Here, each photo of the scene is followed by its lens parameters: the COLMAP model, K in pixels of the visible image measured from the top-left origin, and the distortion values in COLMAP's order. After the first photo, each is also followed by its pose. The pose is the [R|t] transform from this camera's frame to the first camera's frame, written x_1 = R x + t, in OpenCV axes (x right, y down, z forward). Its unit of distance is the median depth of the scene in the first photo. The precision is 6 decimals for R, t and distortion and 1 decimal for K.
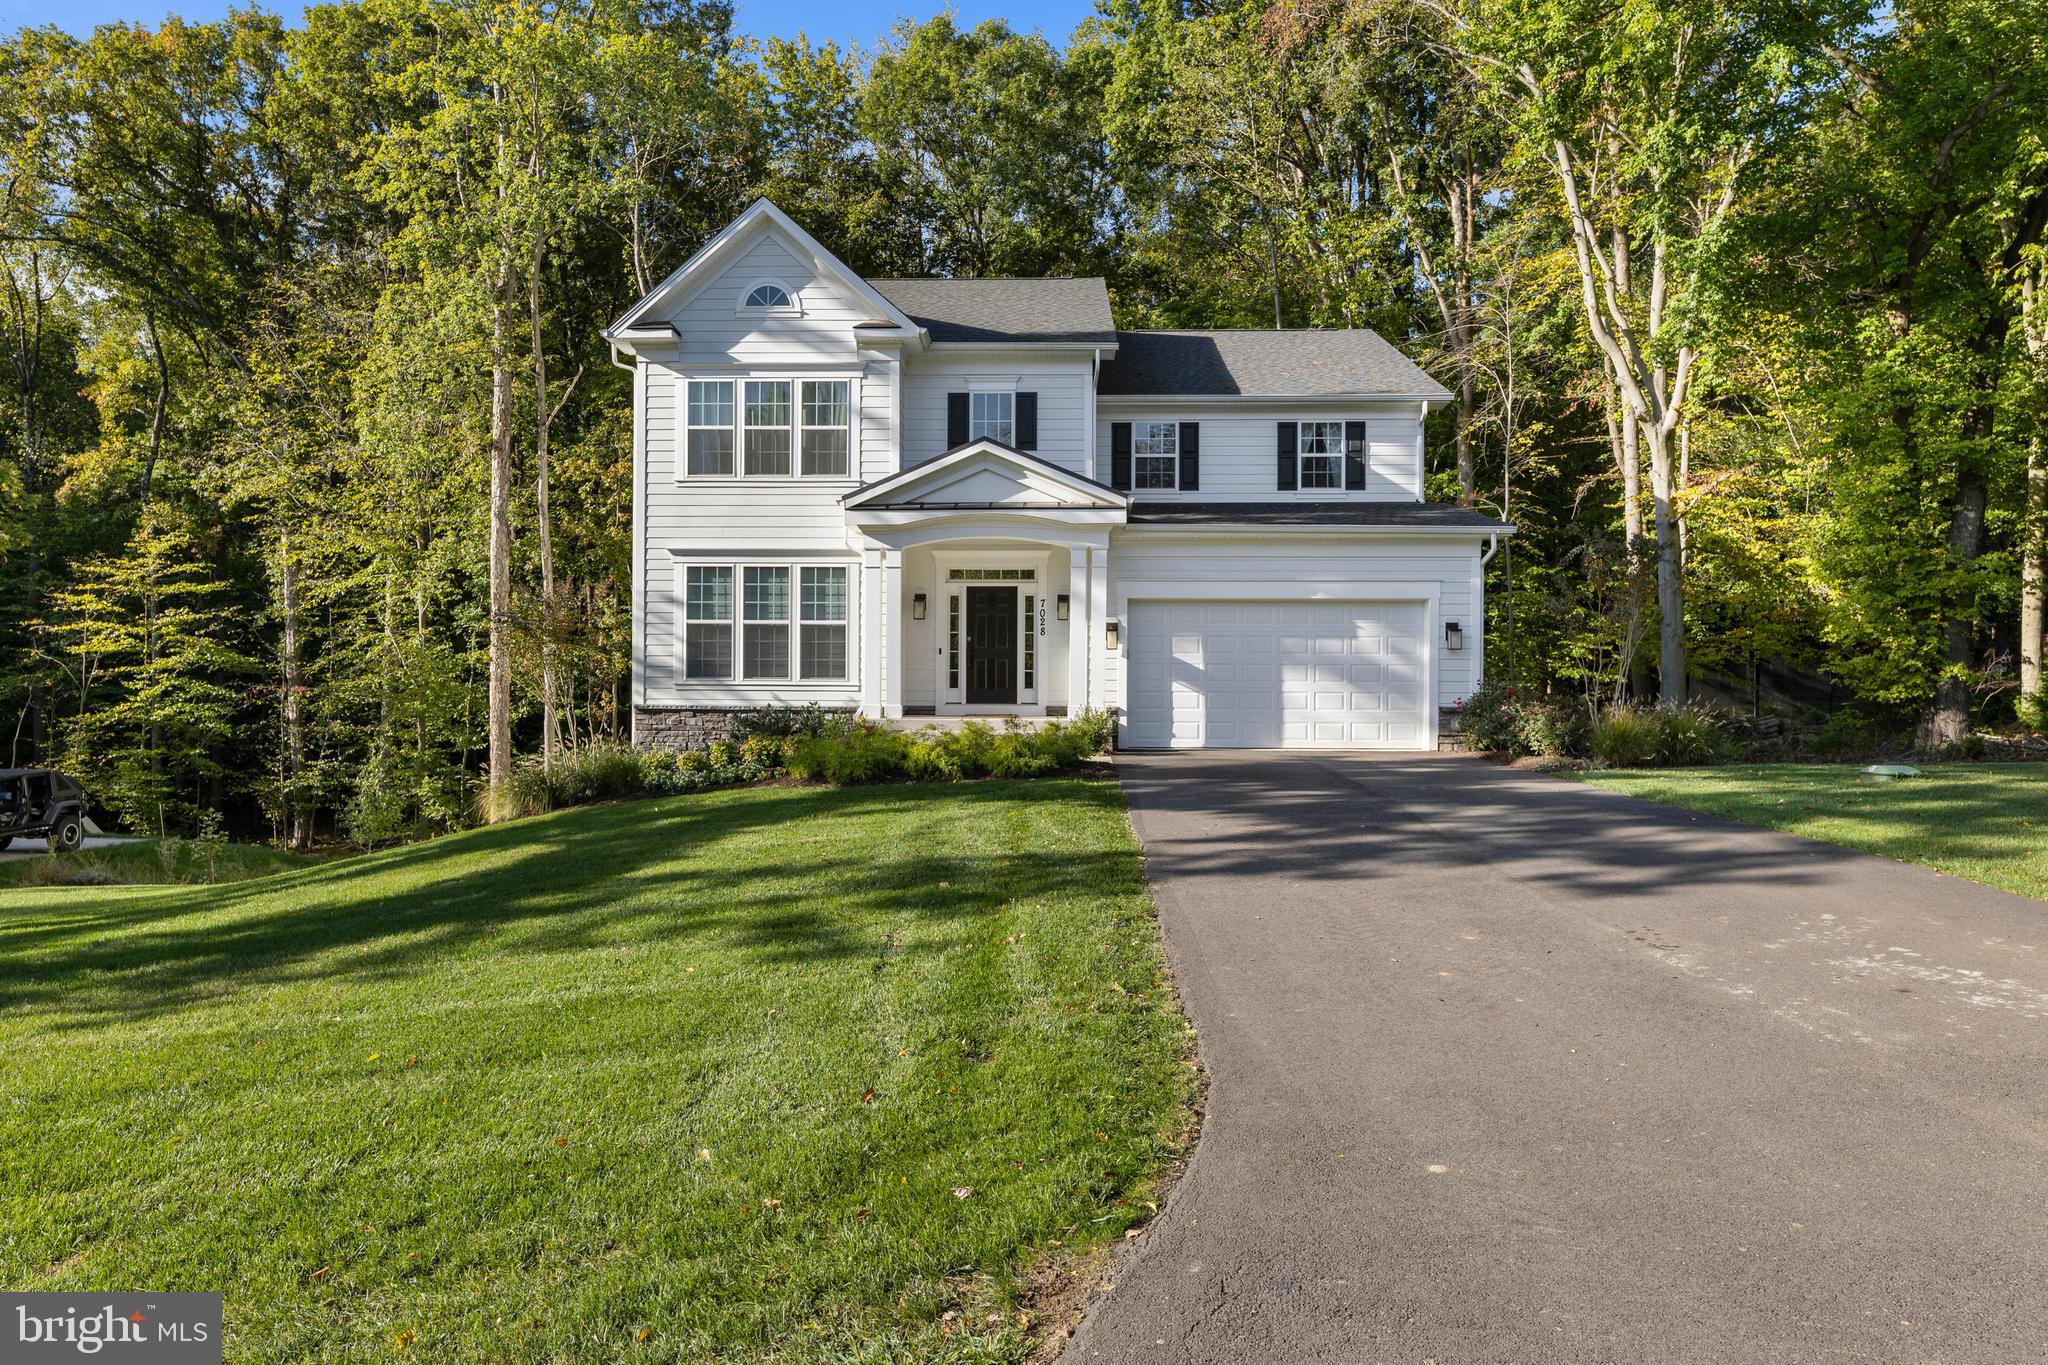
lens RADIAL K [[1273.3, 0, 1022.5], [0, 1273.3, 644.9], [0, 0, 1]] dist [-0.001478, 0.001084]
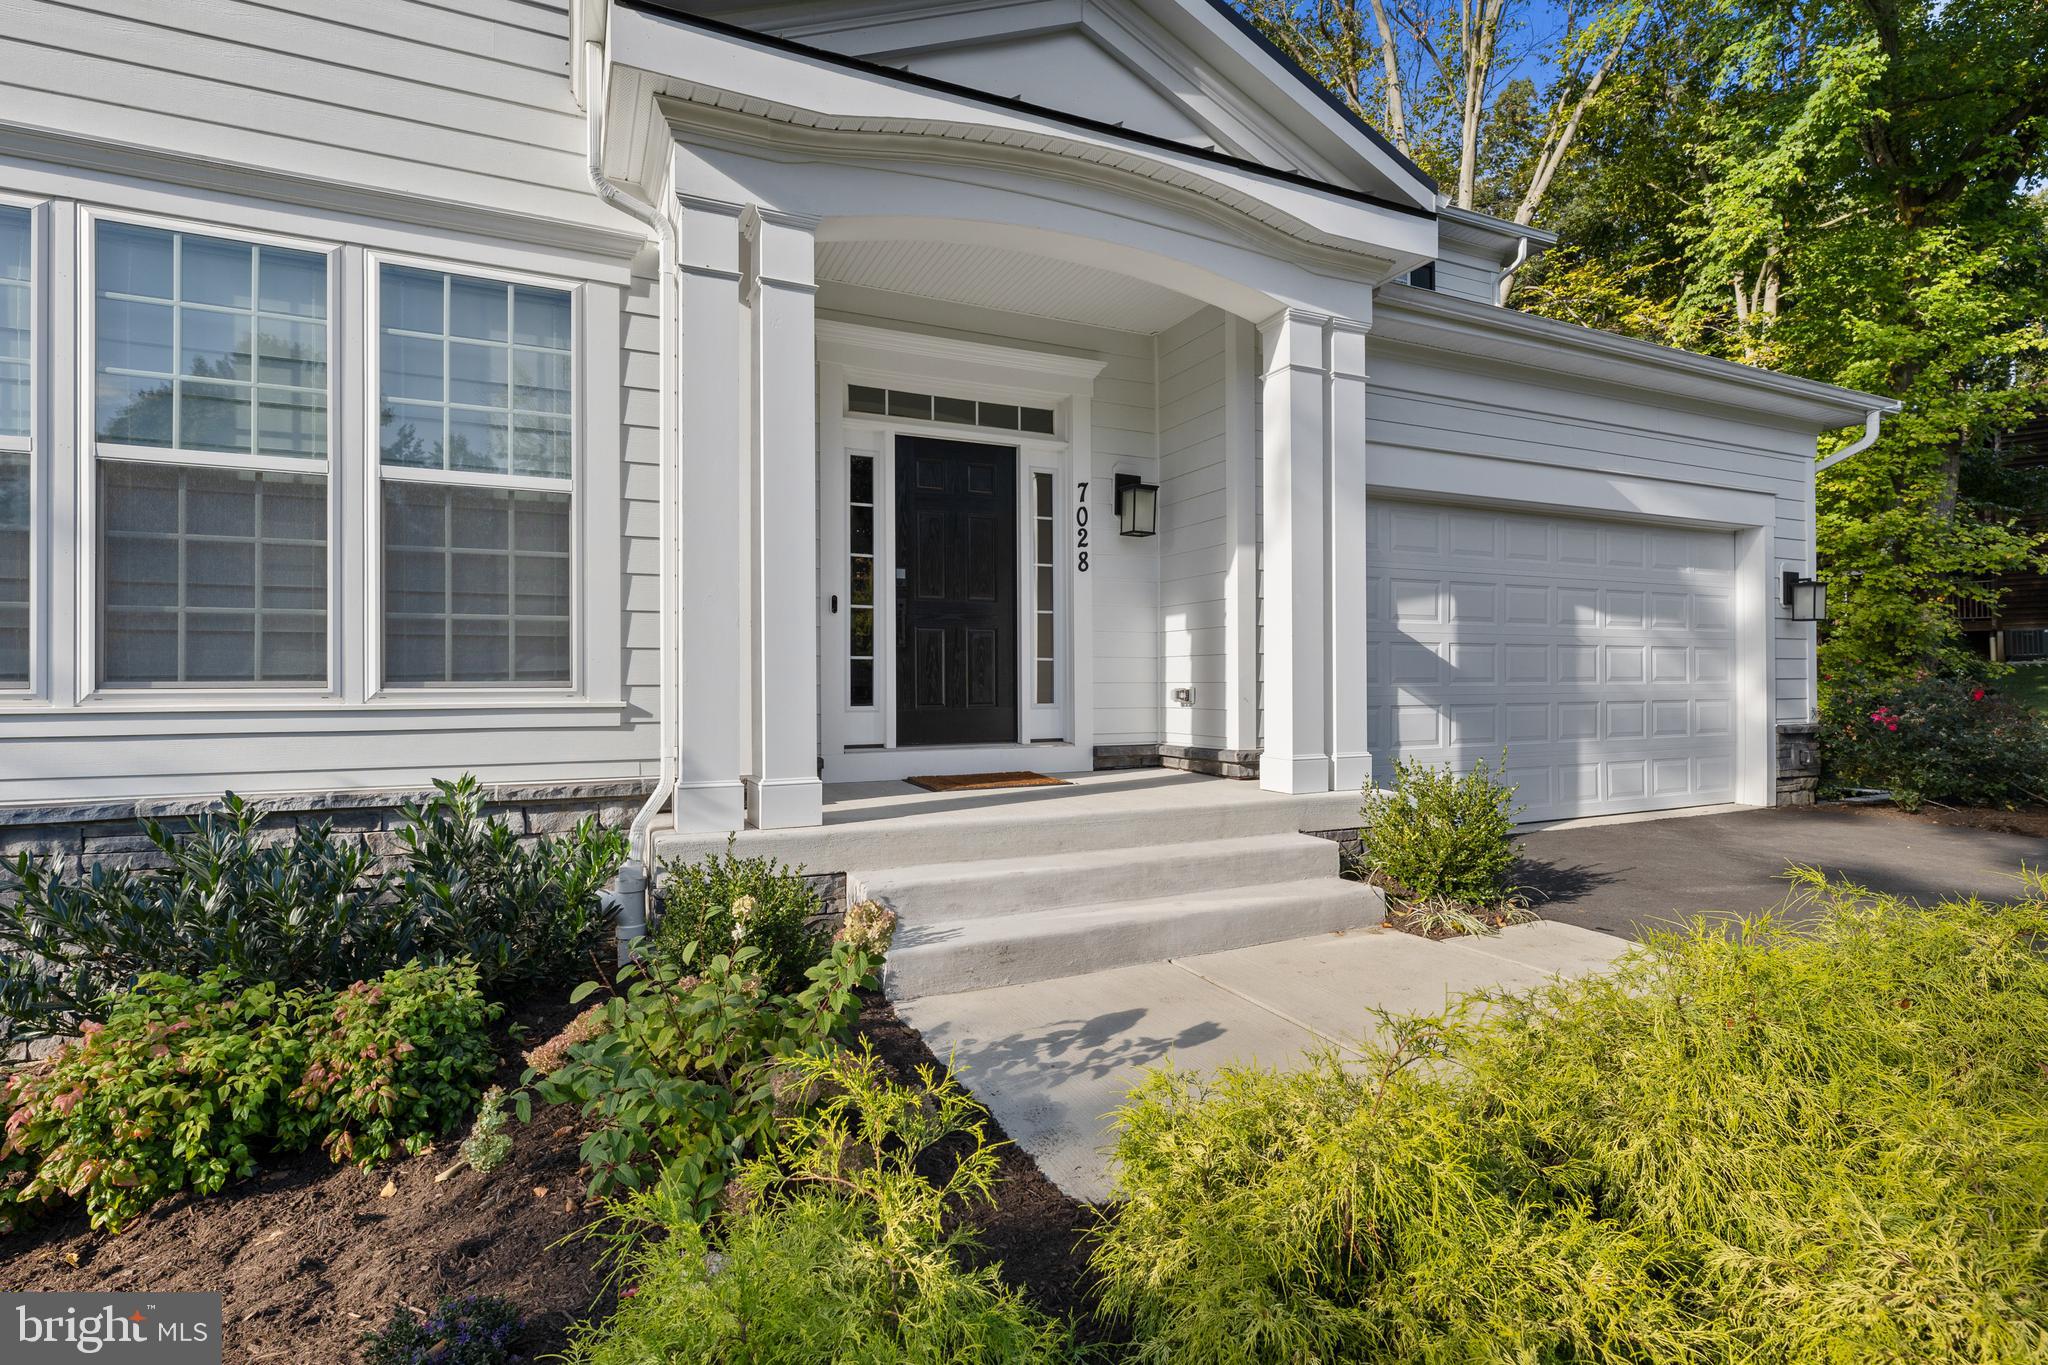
lens RADIAL K [[990.0, 0, 1024.0], [0, 990.0, 682.5], [0, 0, 1]] dist [-0.000147, -0.000034]
pose [[0.889049, -0.009037, 0.457722, -0.149244], [-0.006899, 0.999427, 0.033133, 0.017899], [-0.457760, -0.032615, 0.888478, 0.748917]]
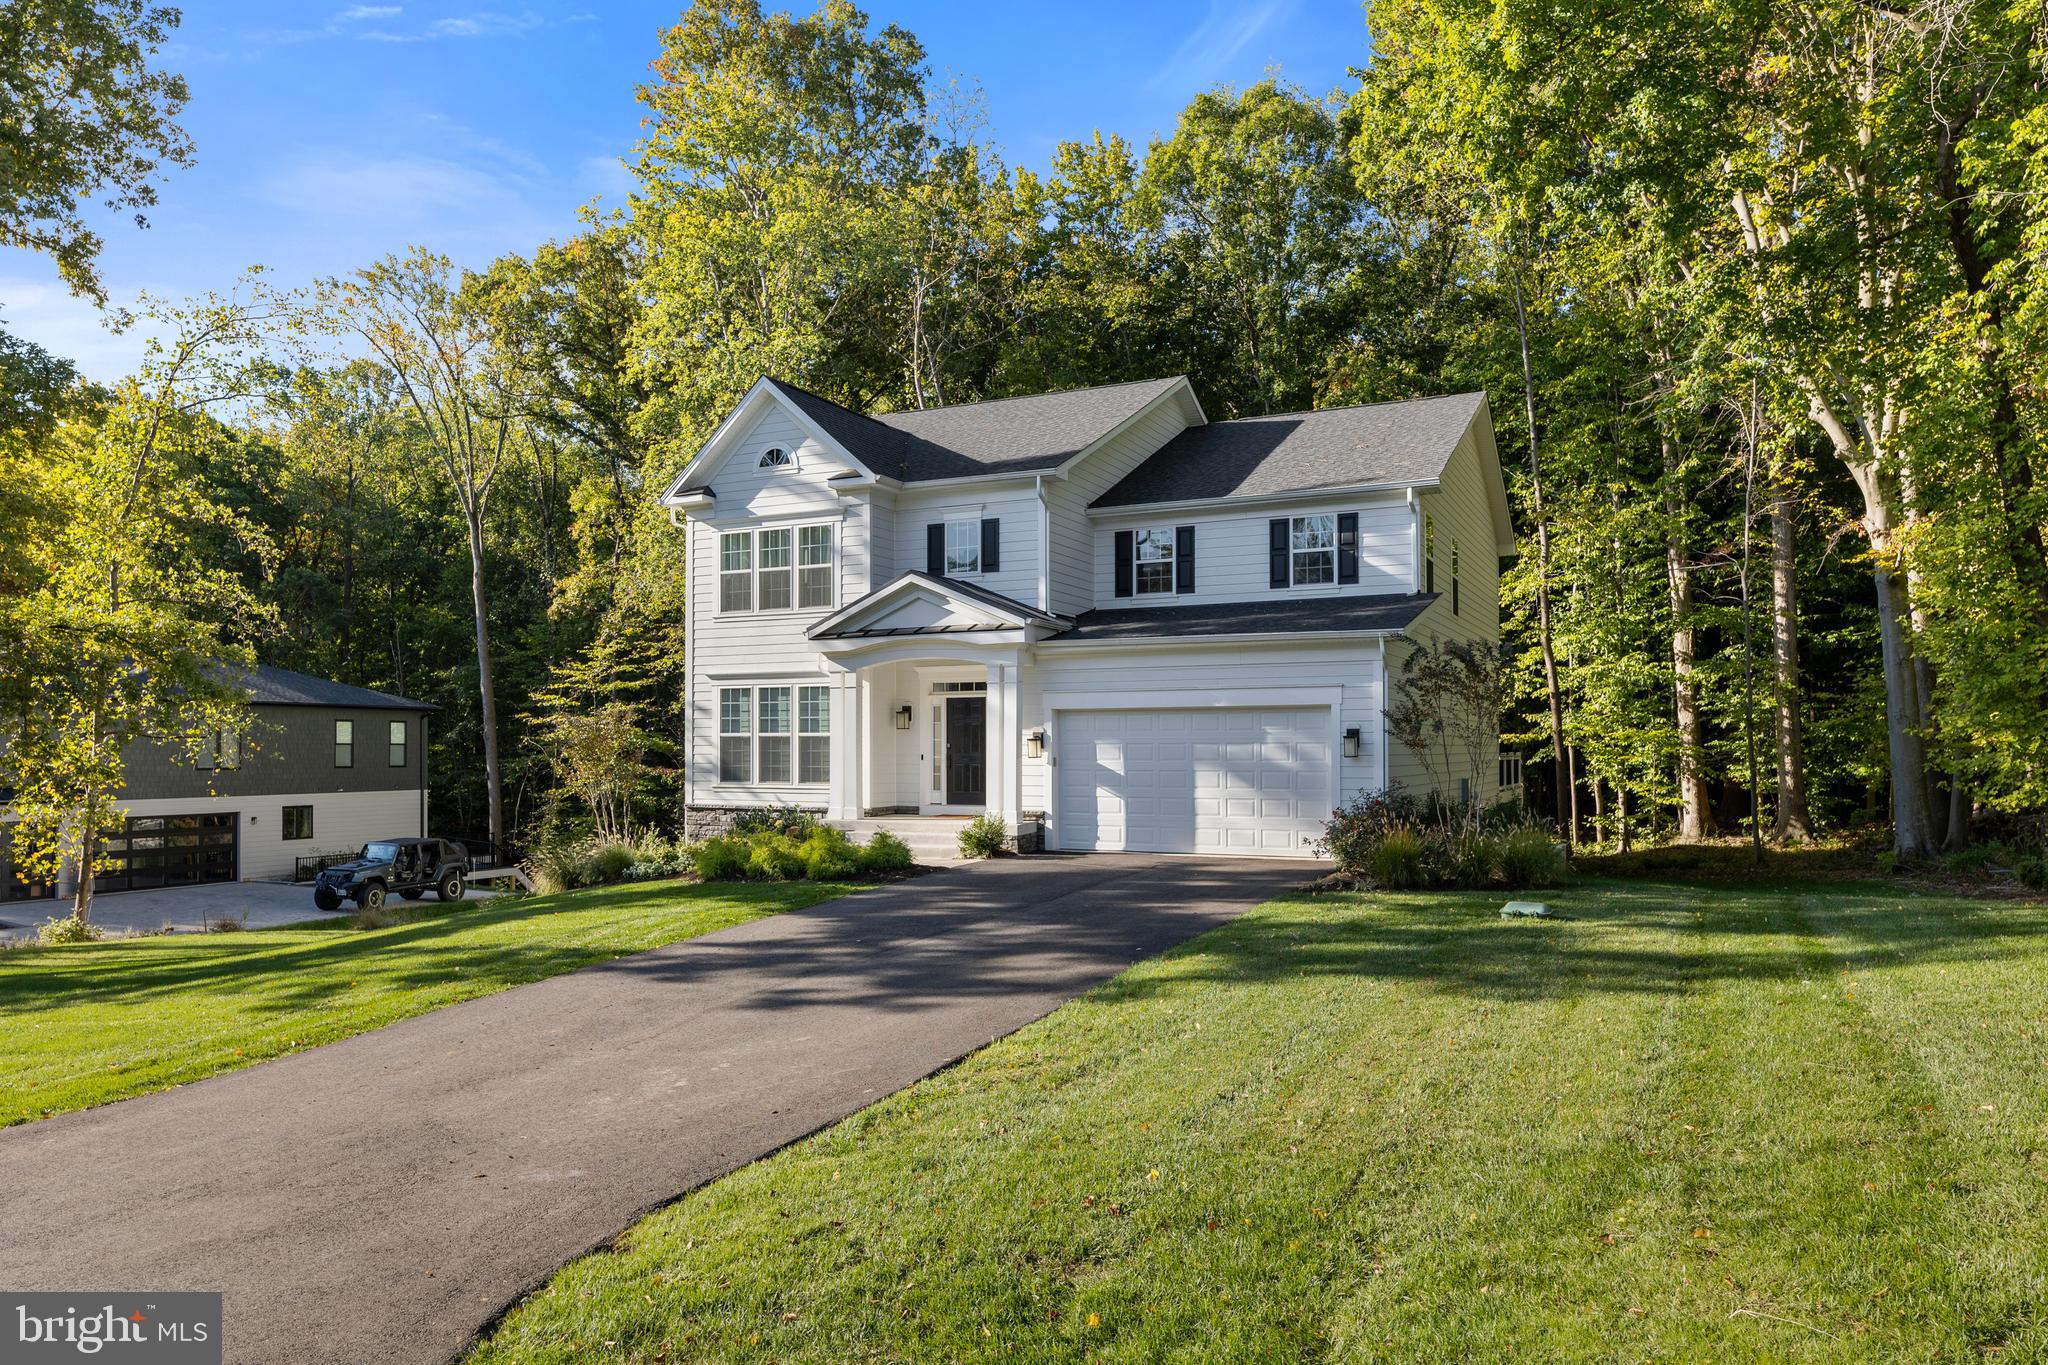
lens RADIAL K [[1350.9, 0, 1024.0], [0, 1350.9, 682.5], [0, 0, 1]] dist [0.002877, -0.000124]
pose [[0.908953, -0.026485, -0.416056, 0.525194], [0.021875, 0.999635, -0.015844, -0.040855], [0.416324, 0.005301, 0.909201, -0.039655]]
